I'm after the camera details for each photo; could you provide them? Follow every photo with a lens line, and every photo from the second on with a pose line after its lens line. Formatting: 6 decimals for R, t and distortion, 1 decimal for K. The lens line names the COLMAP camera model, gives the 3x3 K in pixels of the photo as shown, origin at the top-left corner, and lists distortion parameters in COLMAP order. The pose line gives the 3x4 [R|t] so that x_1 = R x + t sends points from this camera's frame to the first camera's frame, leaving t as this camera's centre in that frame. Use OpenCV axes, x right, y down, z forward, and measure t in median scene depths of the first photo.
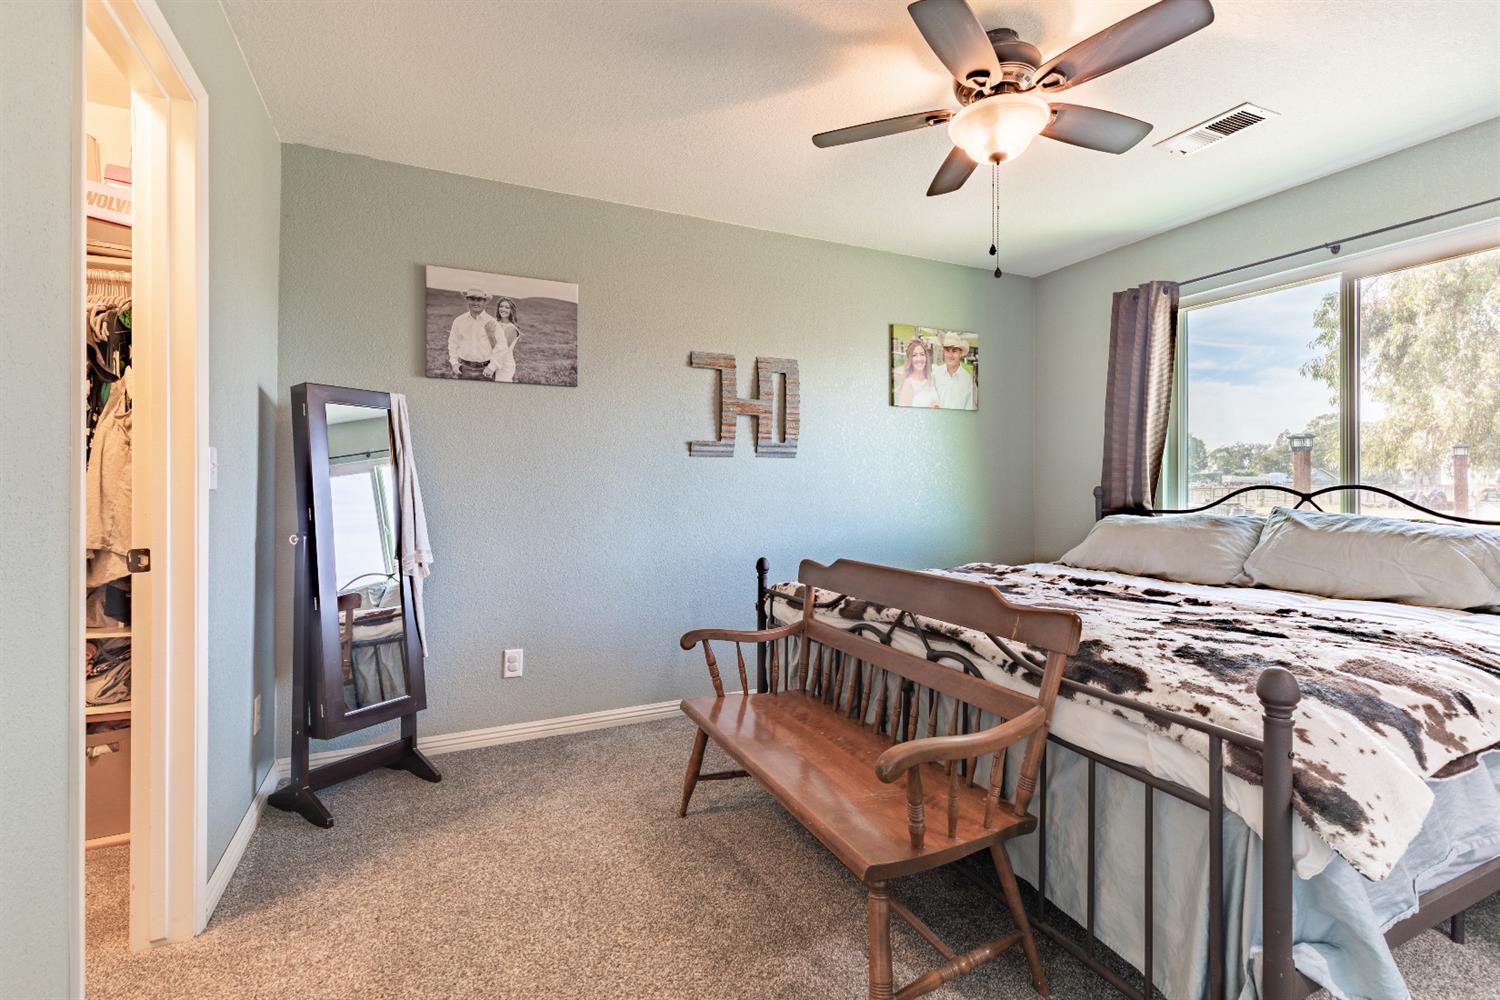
lens RADIAL K [[681.0, 0, 750.0], [0, 681.0, 500.0], [0, 0, 1]] dist [-0.017637, -0.000025]
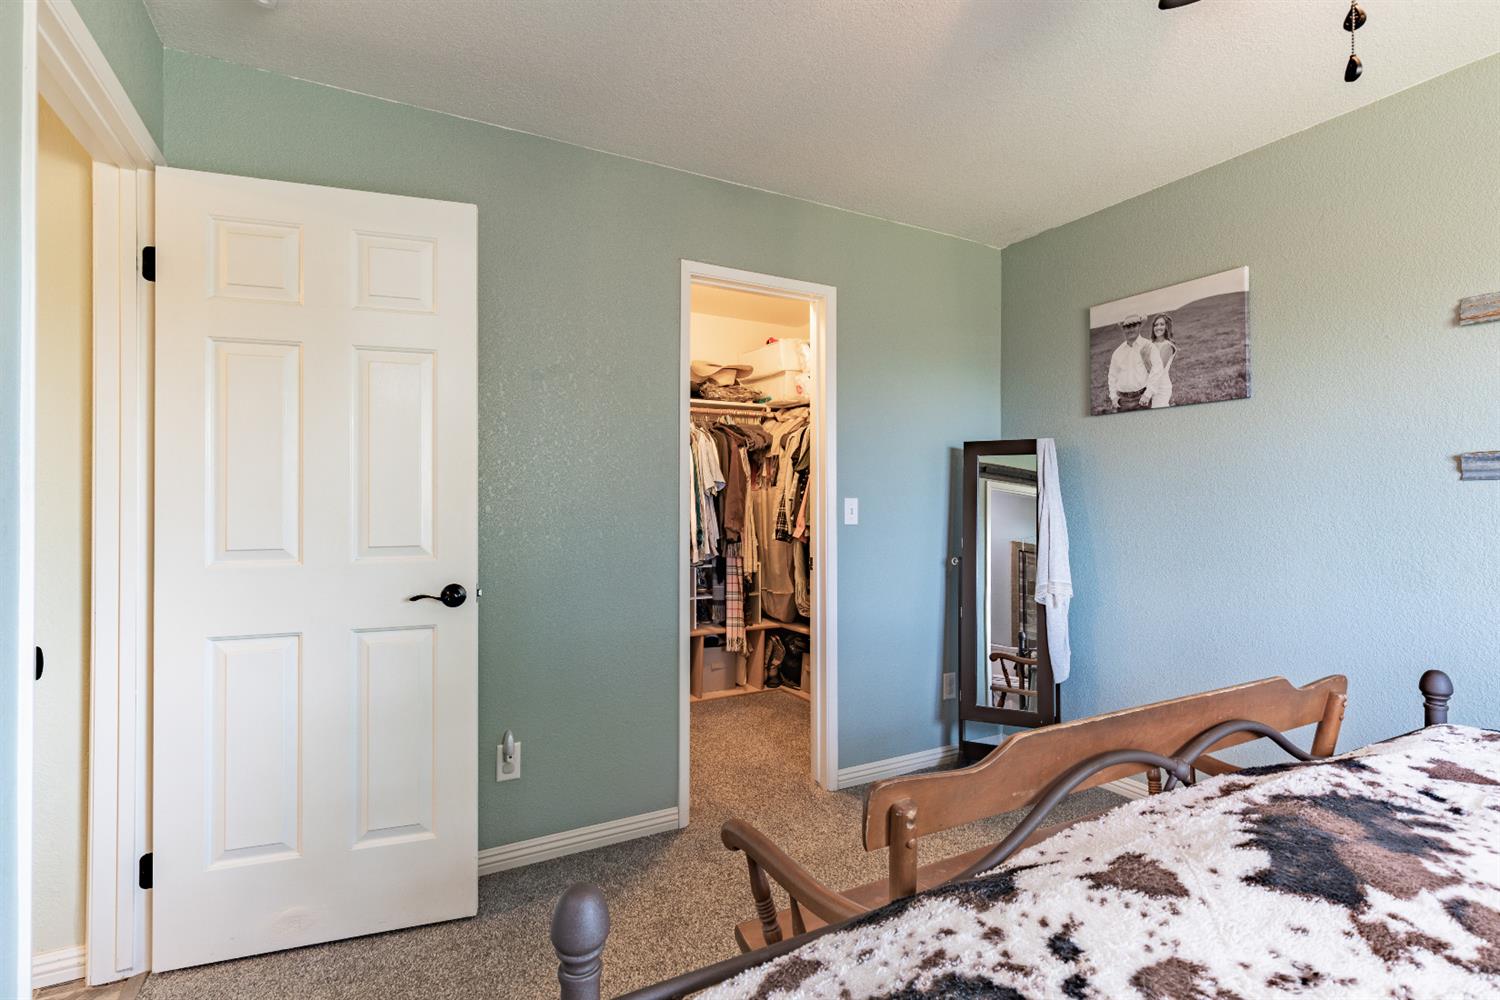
lens RADIAL K [[708.5, 0, 750.0], [0, 708.5, 500.0], [0, 0, 1]] dist [-0.000410, 0.000016]
pose [[0.047769, -0.003734, -0.998851, 0.553624], [-0.020961, 0.999769, -0.004740, -0.036283], [0.998638, 0.021163, 0.047680, 0.420109]]
